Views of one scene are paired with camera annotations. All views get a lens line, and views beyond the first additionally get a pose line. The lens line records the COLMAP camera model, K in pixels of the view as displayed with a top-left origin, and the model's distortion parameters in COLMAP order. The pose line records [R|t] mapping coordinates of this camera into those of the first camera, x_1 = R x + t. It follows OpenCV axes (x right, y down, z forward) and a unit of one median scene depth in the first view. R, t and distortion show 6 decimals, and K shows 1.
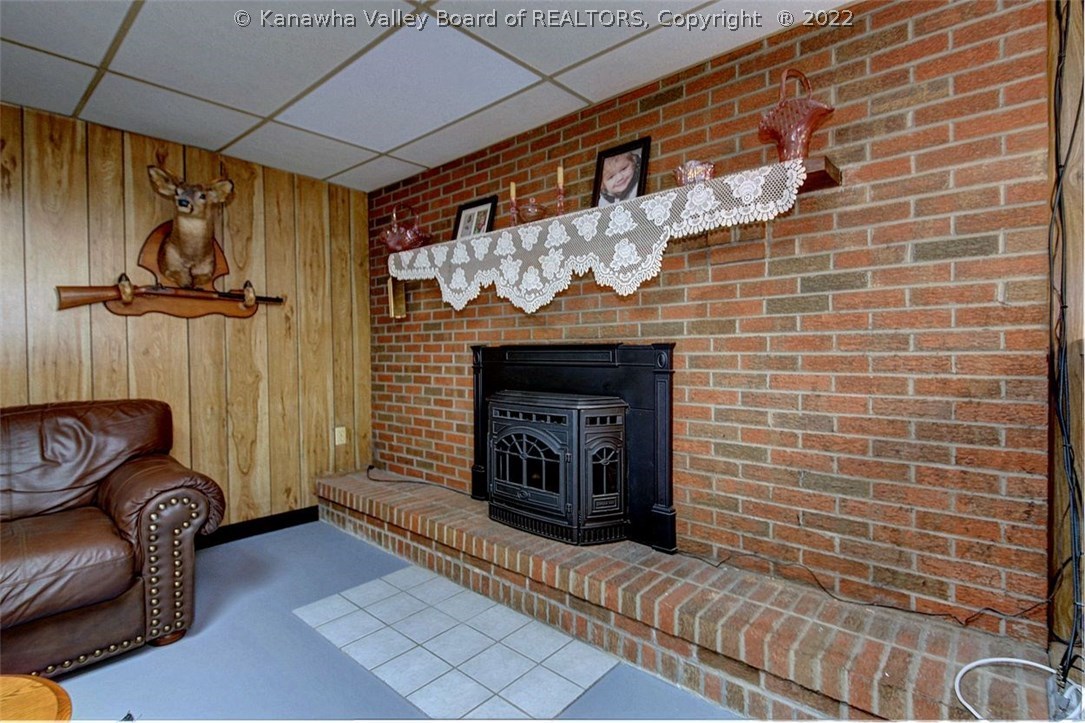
lens RADIAL K [[524.6, 0, 546.5], [0, 524.6, 362.0], [0, 0, 1]] dist [0.018609, -0.002081]
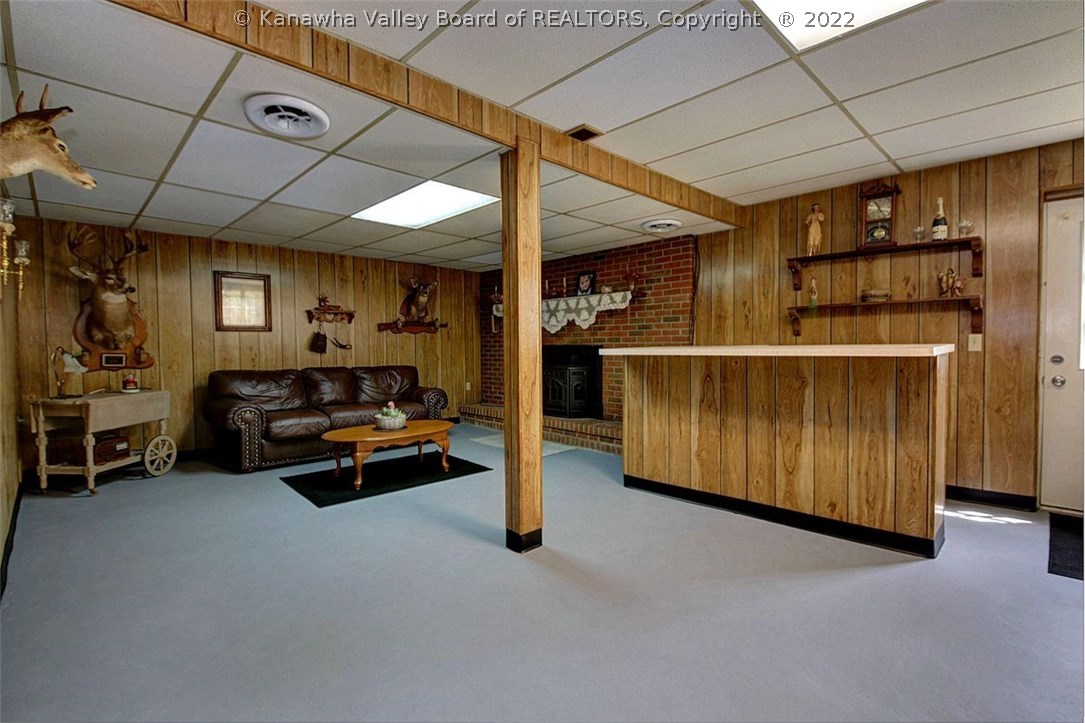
lens RADIAL K [[503.8, 0, 542.5], [0, 503.8, 360.7], [0, 0, 1]] dist [0.002209, 0.000366]
pose [[0.995953, 0.005392, -0.089716, 0.155467], [-0.004452, 0.999933, 0.010678, 0.017616], [0.089767, -0.010235, 0.995910, -1.634548]]
